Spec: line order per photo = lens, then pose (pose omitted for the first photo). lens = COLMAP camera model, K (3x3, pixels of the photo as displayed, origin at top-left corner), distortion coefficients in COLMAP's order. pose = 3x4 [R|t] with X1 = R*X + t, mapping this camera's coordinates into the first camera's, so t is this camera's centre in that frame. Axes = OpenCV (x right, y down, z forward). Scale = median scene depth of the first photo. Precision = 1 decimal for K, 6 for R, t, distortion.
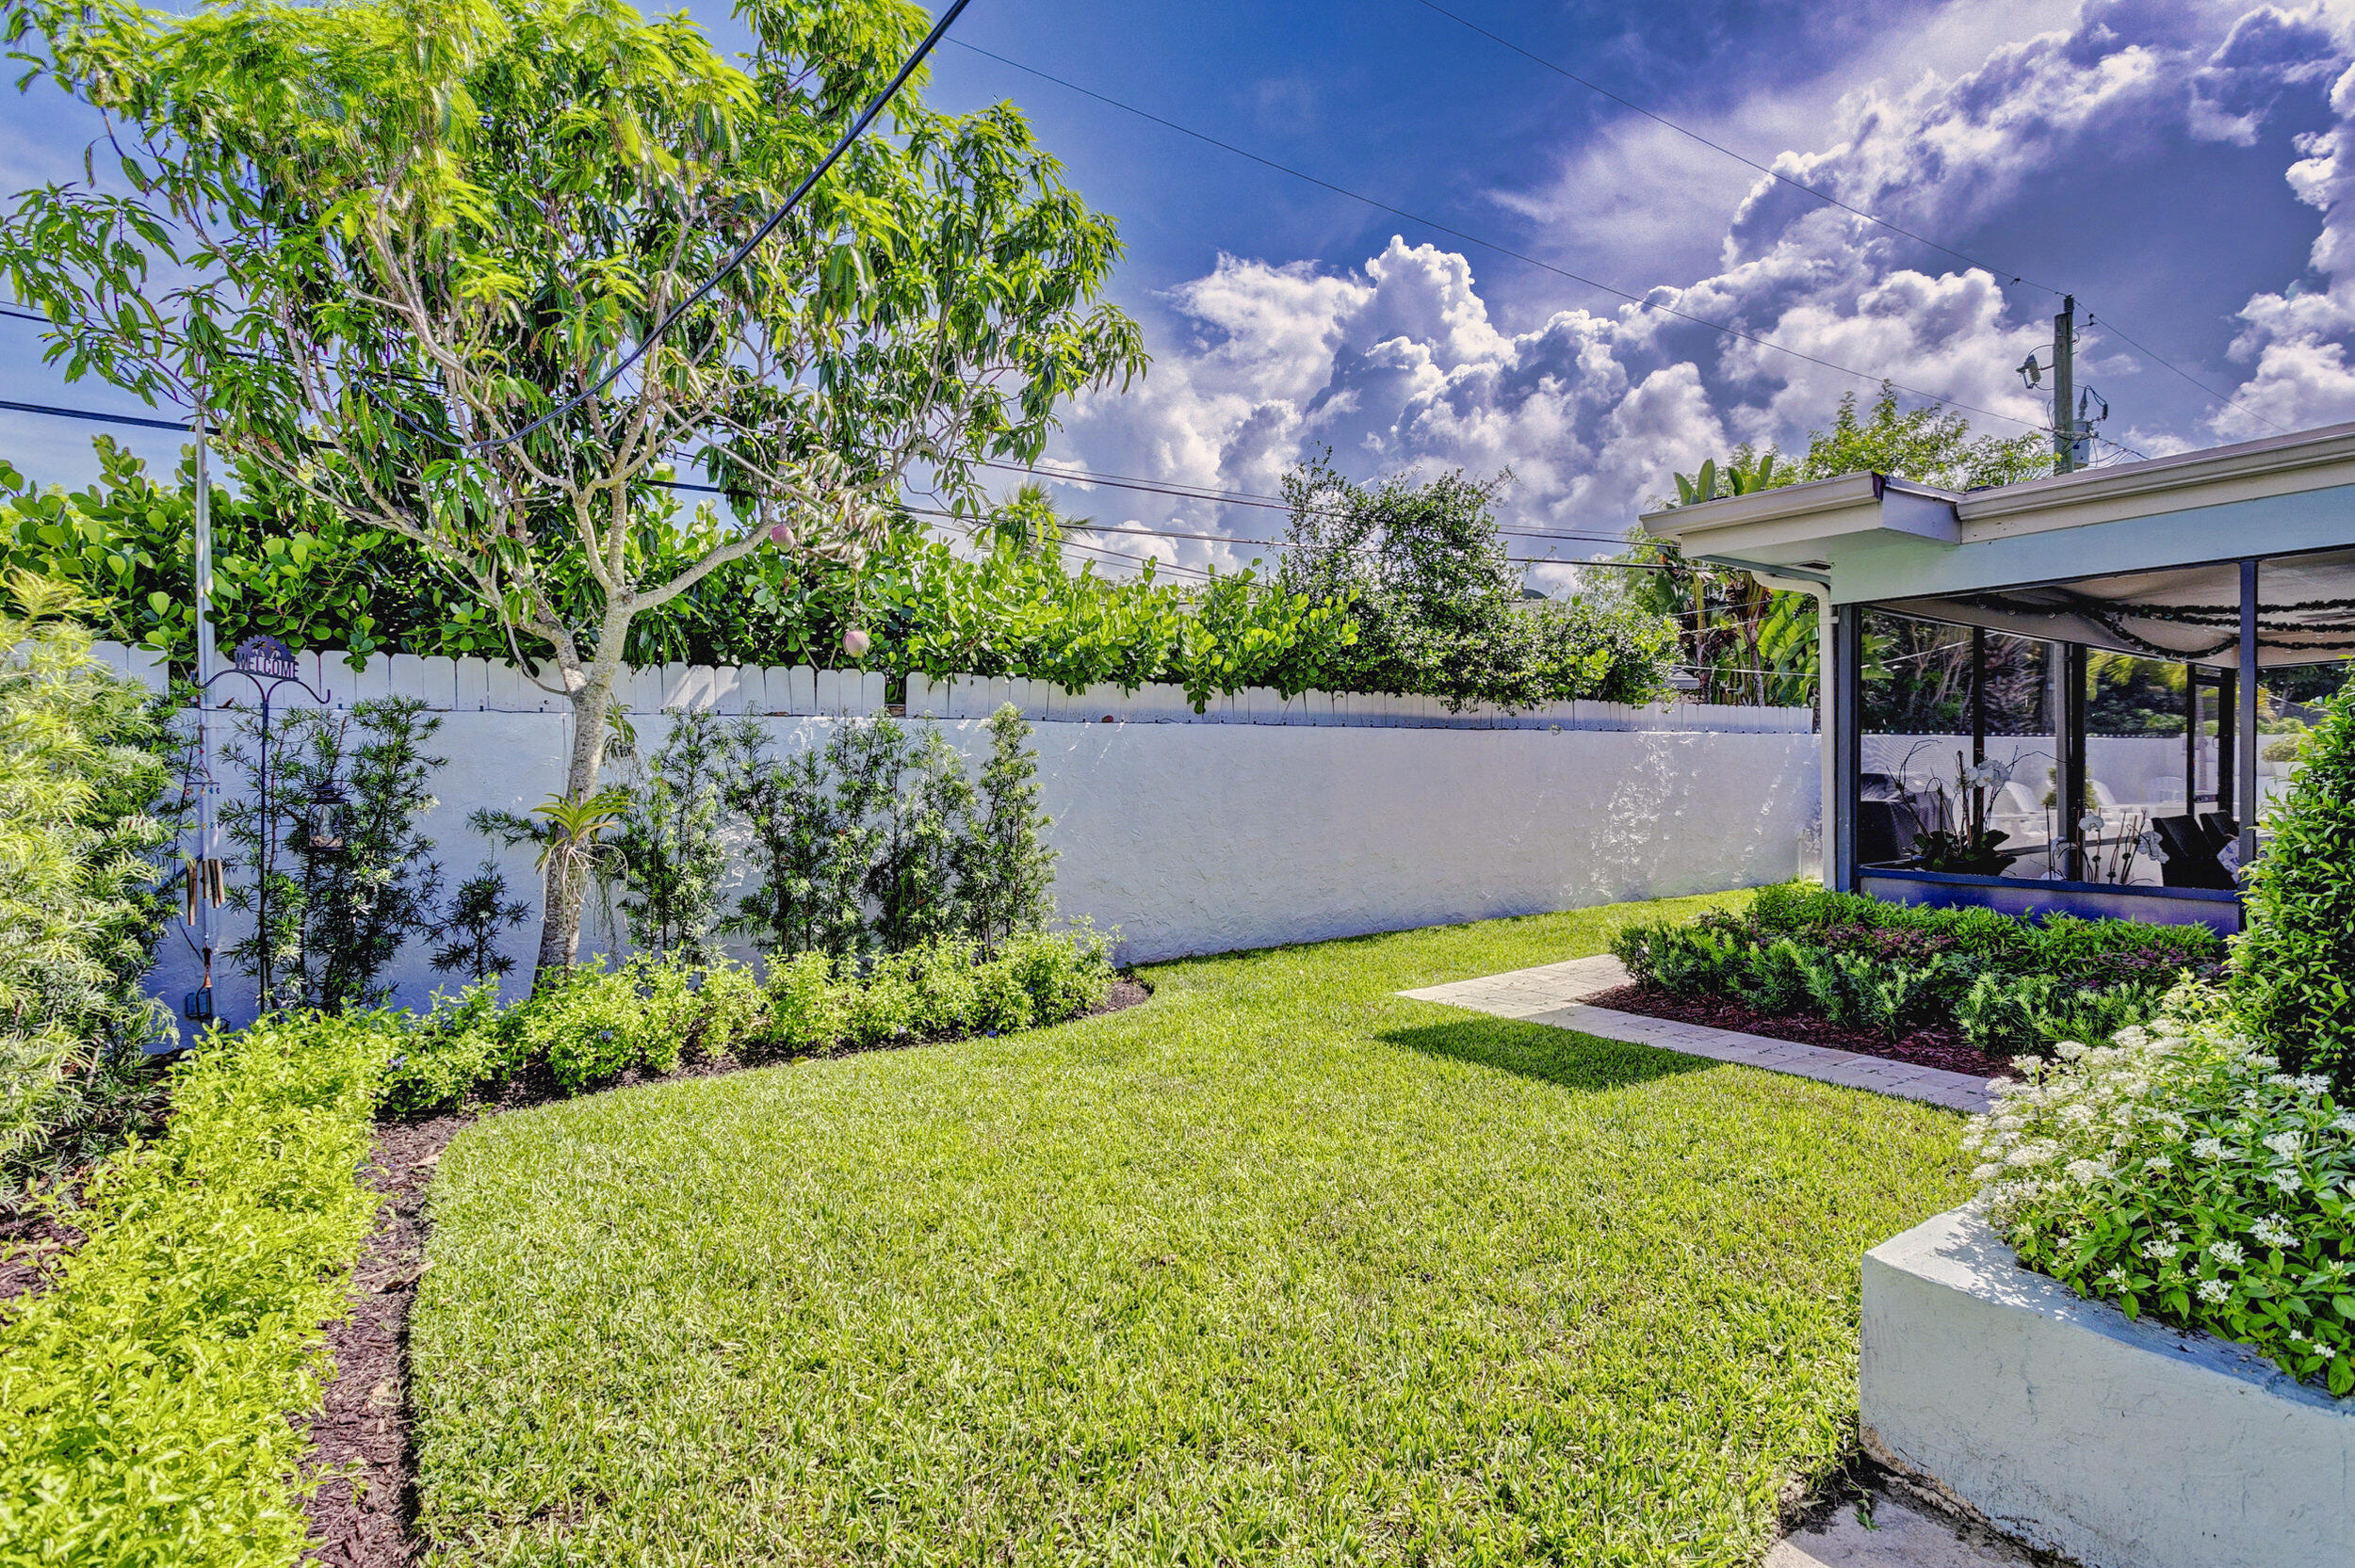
lens RADIAL K [[1138.1, 0, 1179.5], [0, 1138.1, 786.0], [0, 0, 1]] dist [-0.013153, 0.005299]
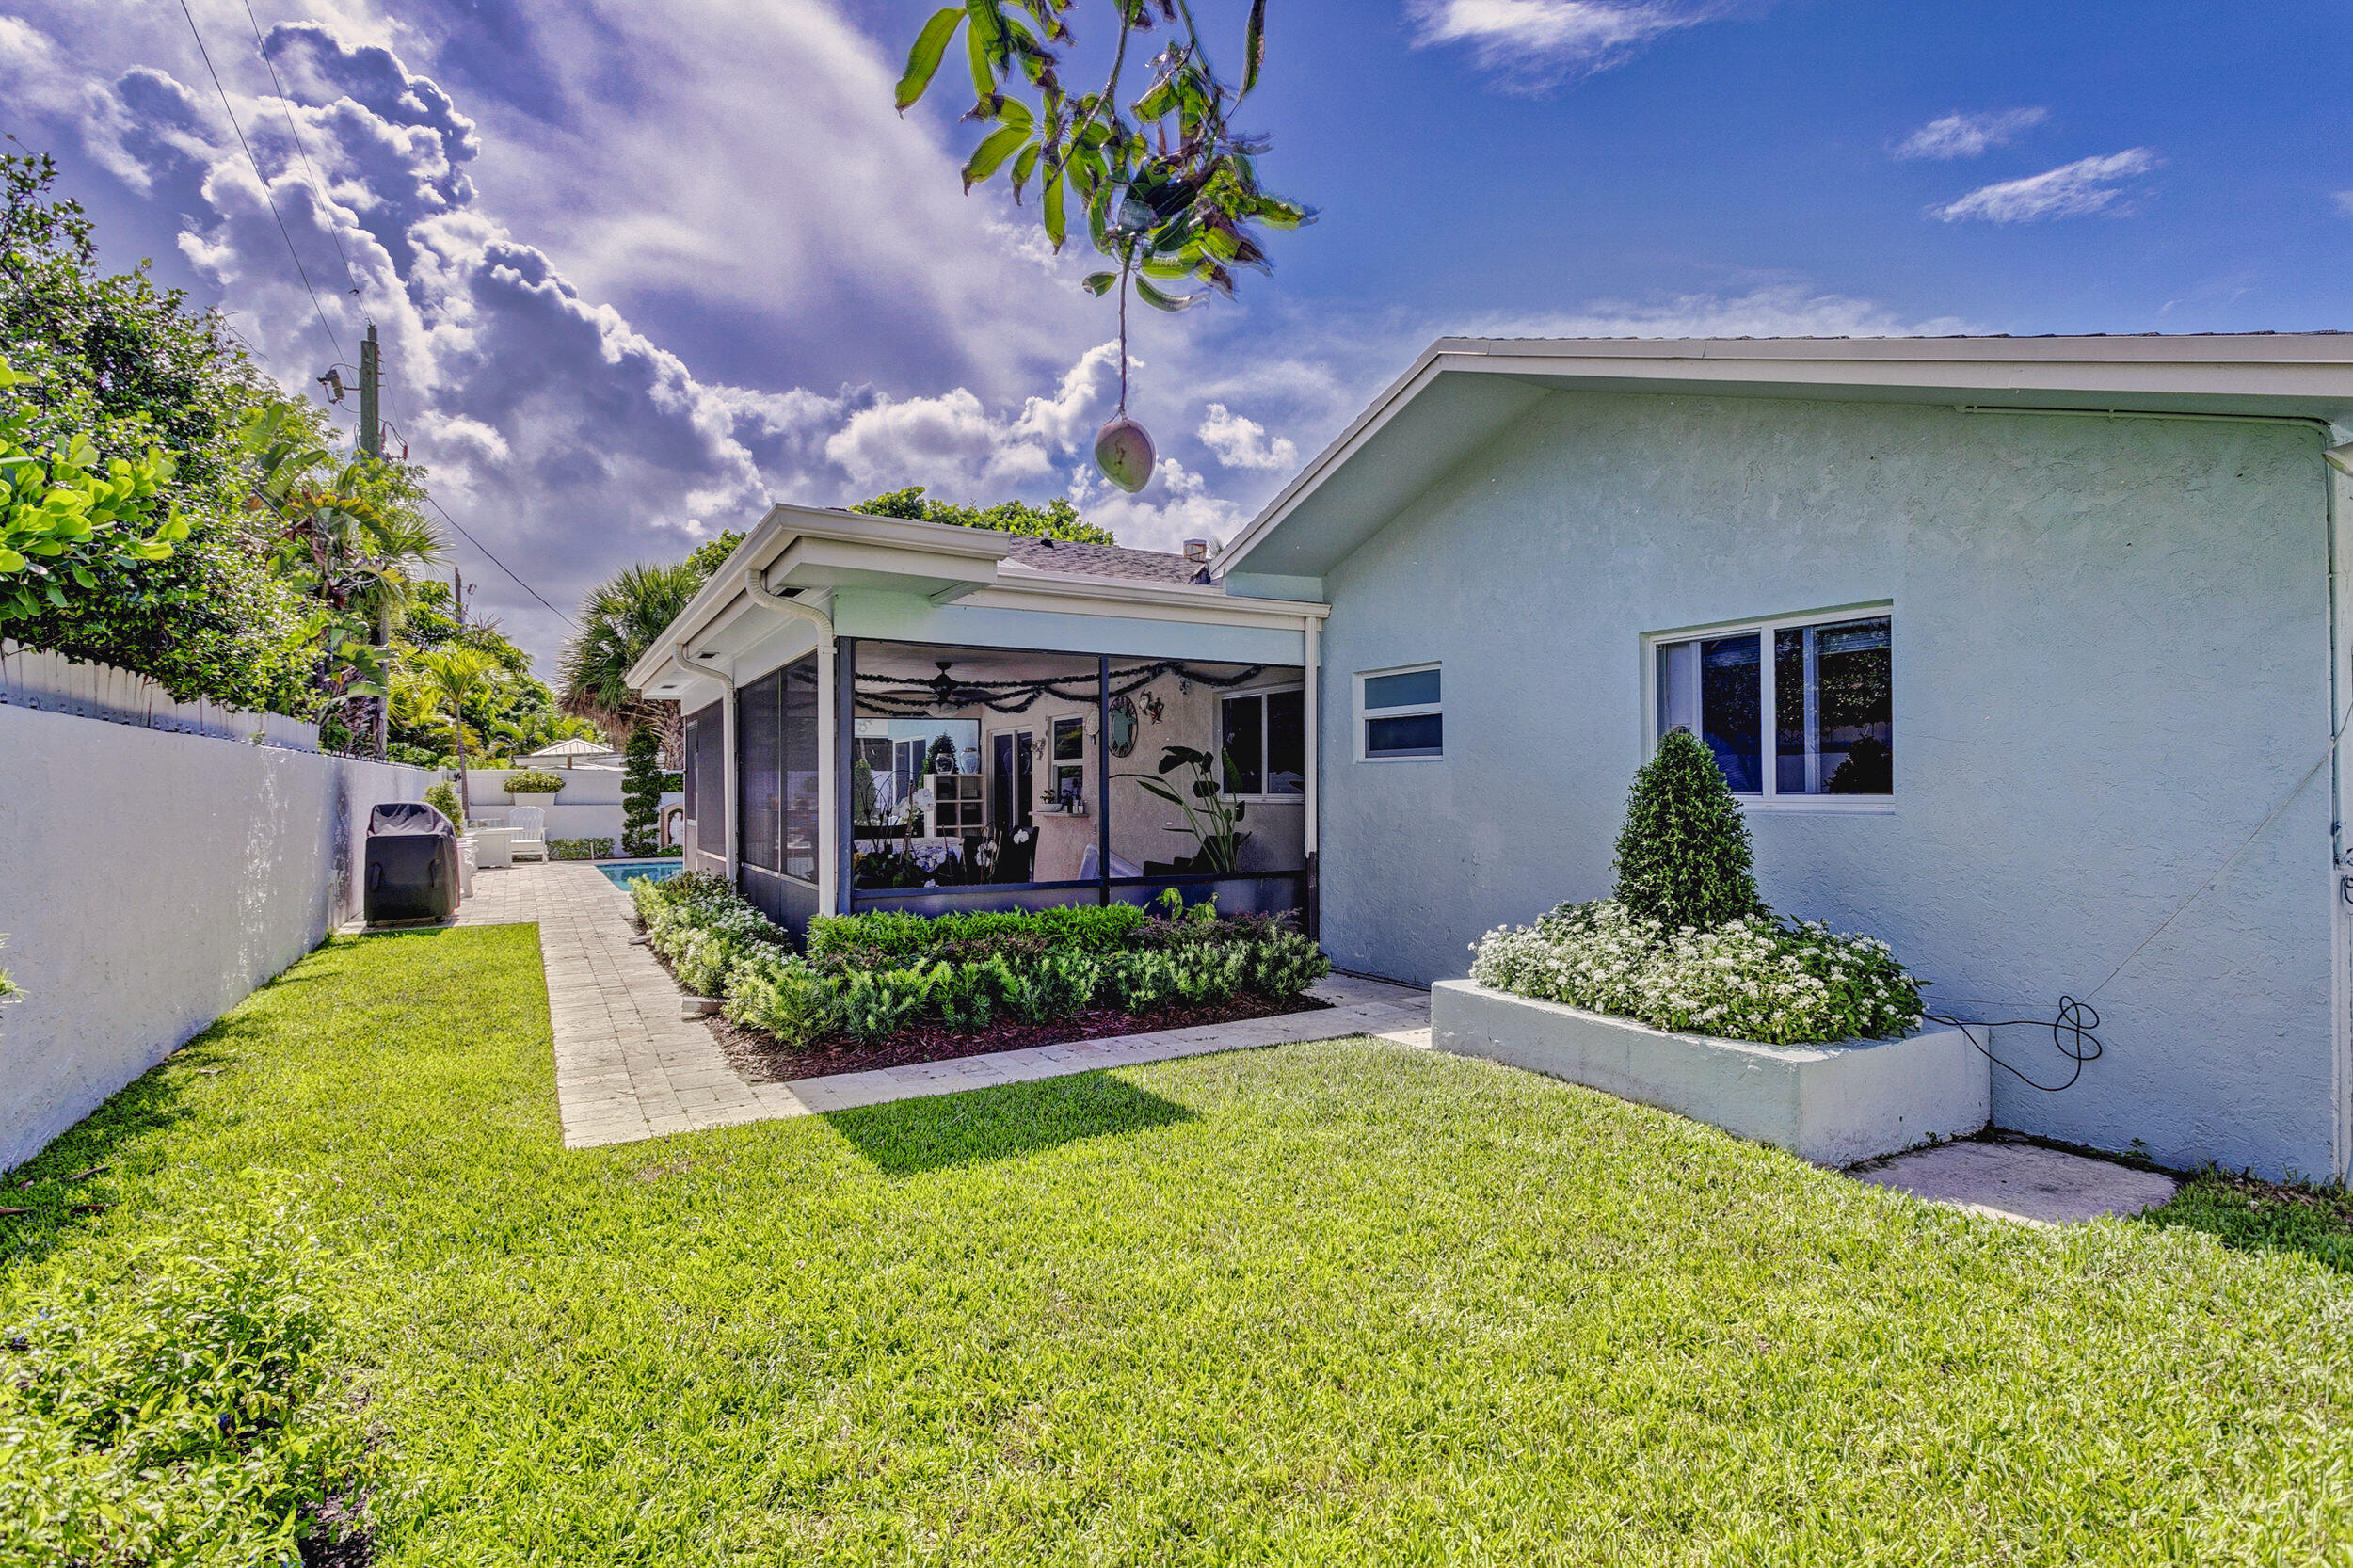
lens RADIAL K [[1137.3, 0, 1196.4], [0, 1137.3, 764.2], [0, 0, 1]] dist [-0.013153, 0.005299]
pose [[0.049590, 0.029100, 0.998346, -0.428545], [0.020368, 0.999338, -0.030140, -0.006076], [-0.998562, 0.021829, 0.048965, 0.626445]]
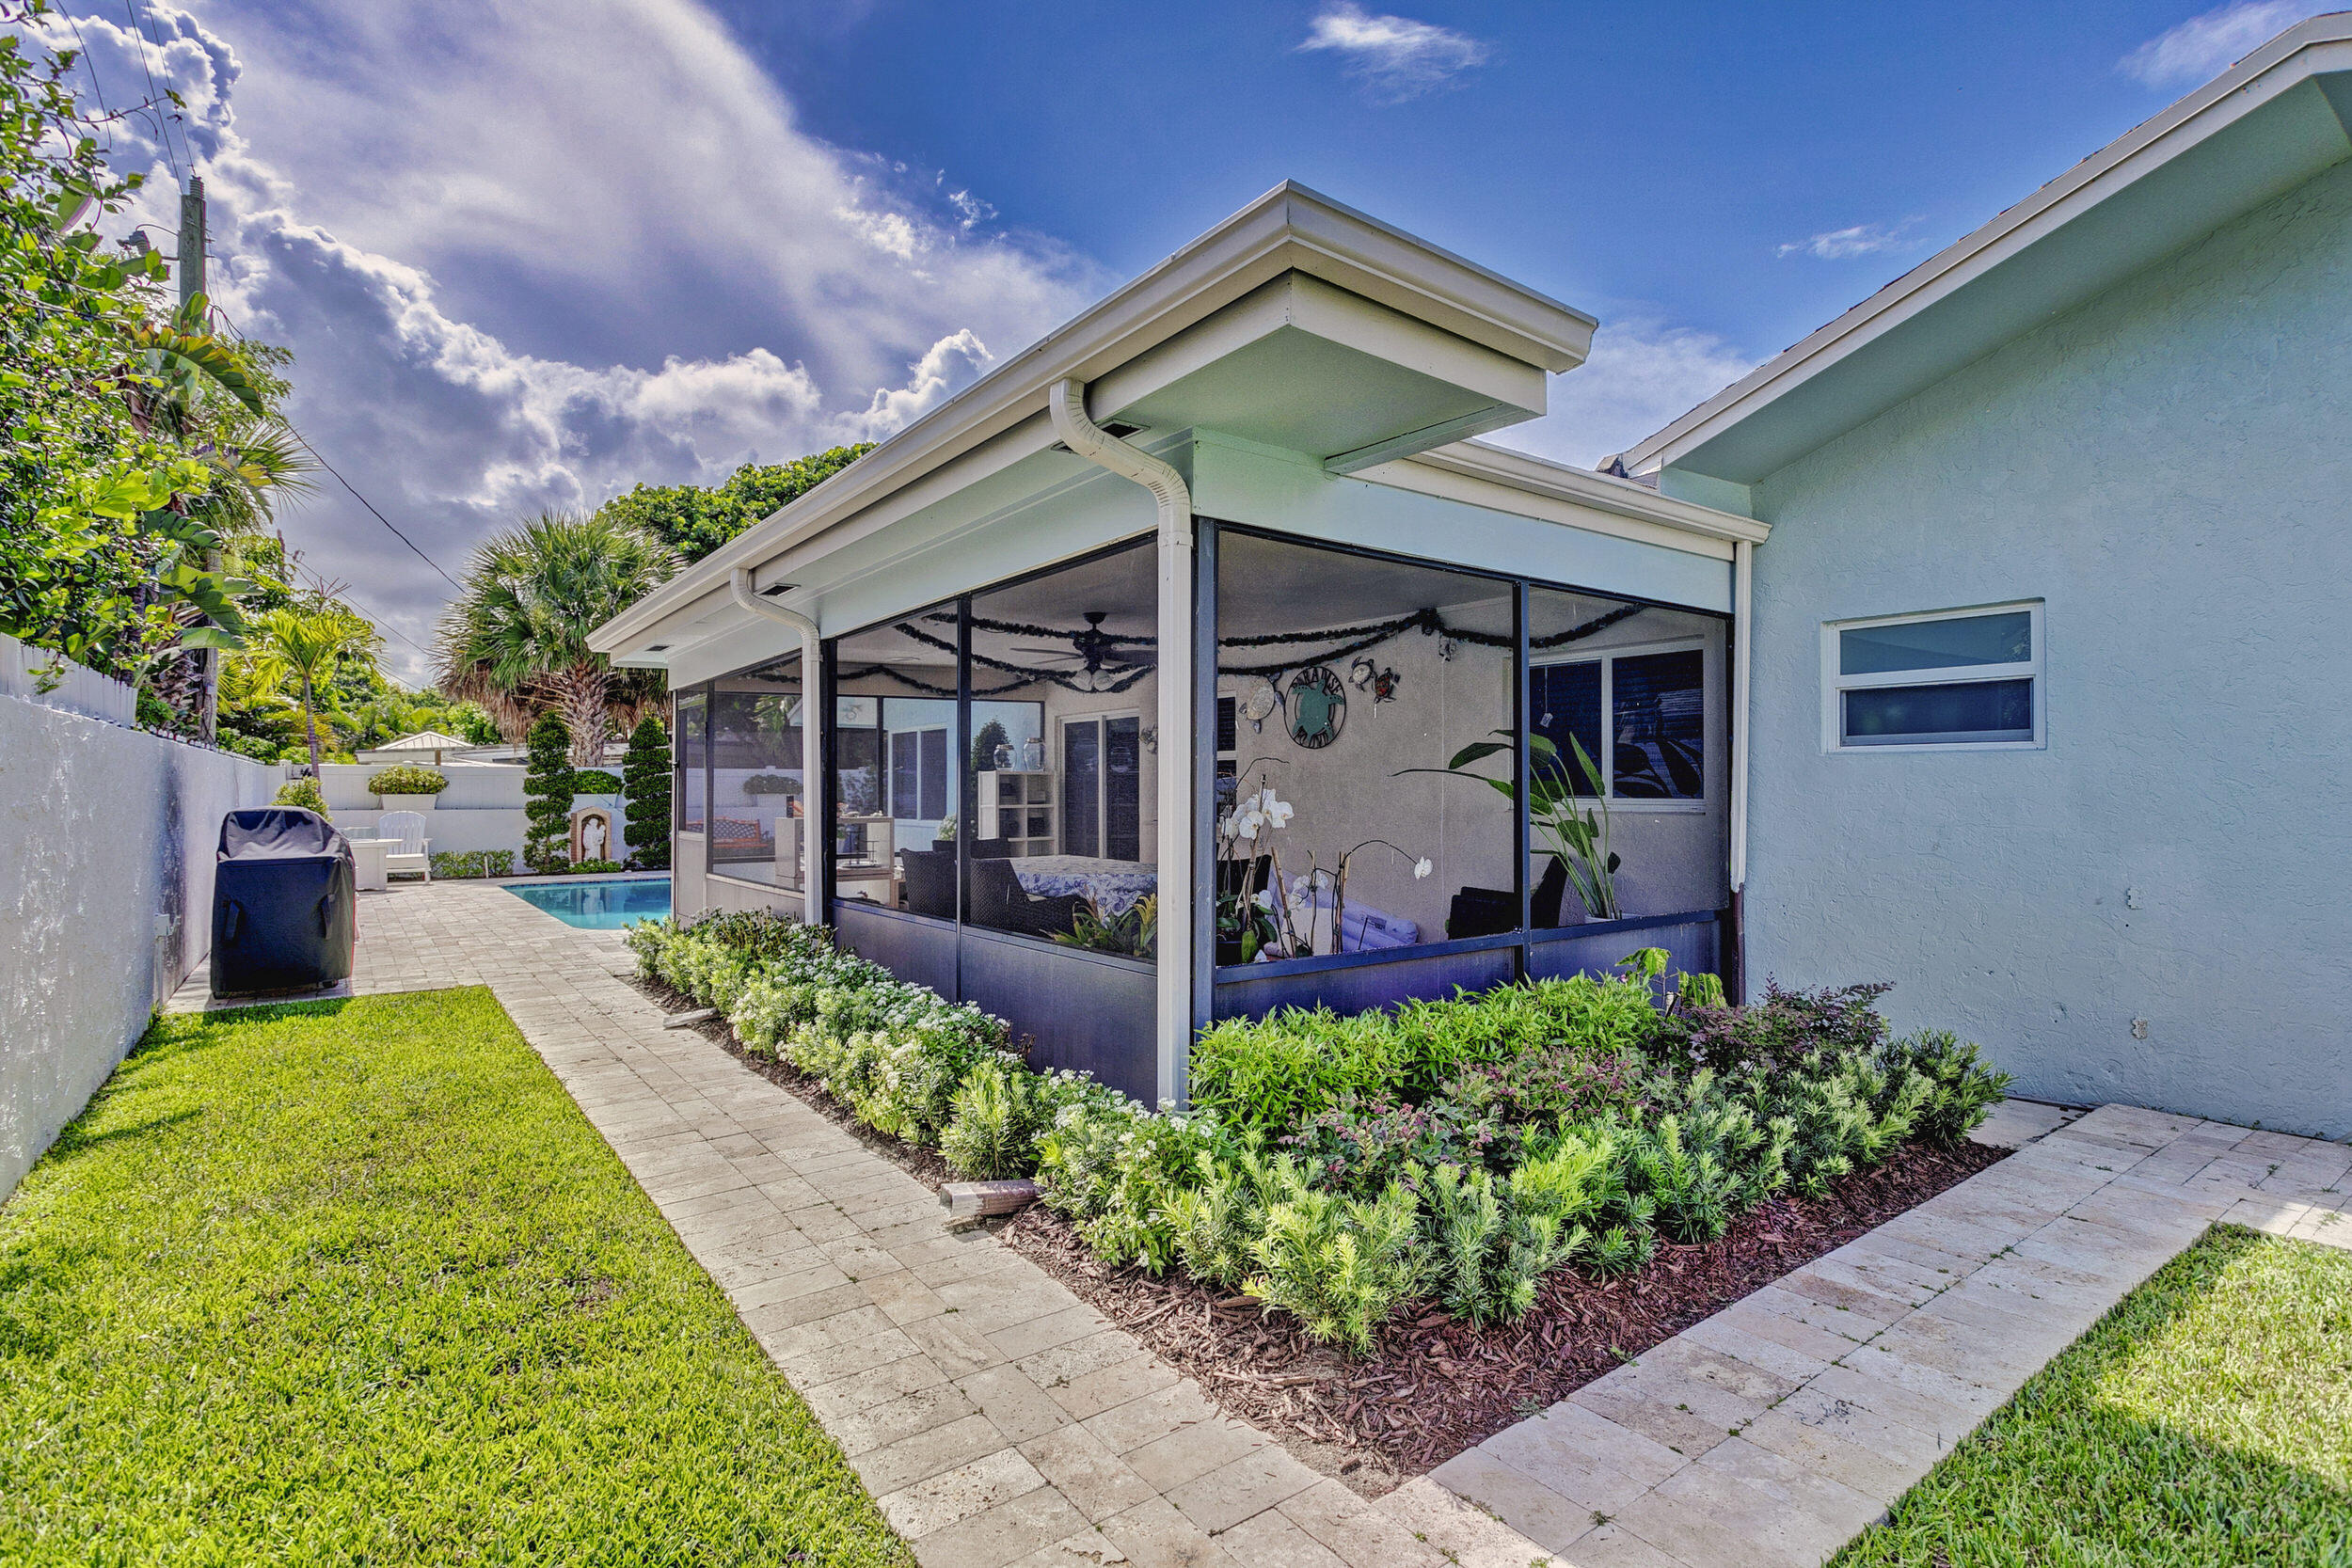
lens RADIAL K [[1136.7, 0, 1194.5], [0, 1136.7, 770.7], [0, 0, 1]] dist [-0.013153, 0.005299]
pose [[-0.063596, 0.026165, 0.997633, 0.009223], [0.018434, 0.999516, -0.025039, -0.016266], [-0.997805, 0.016798, -0.064047, 1.038093]]
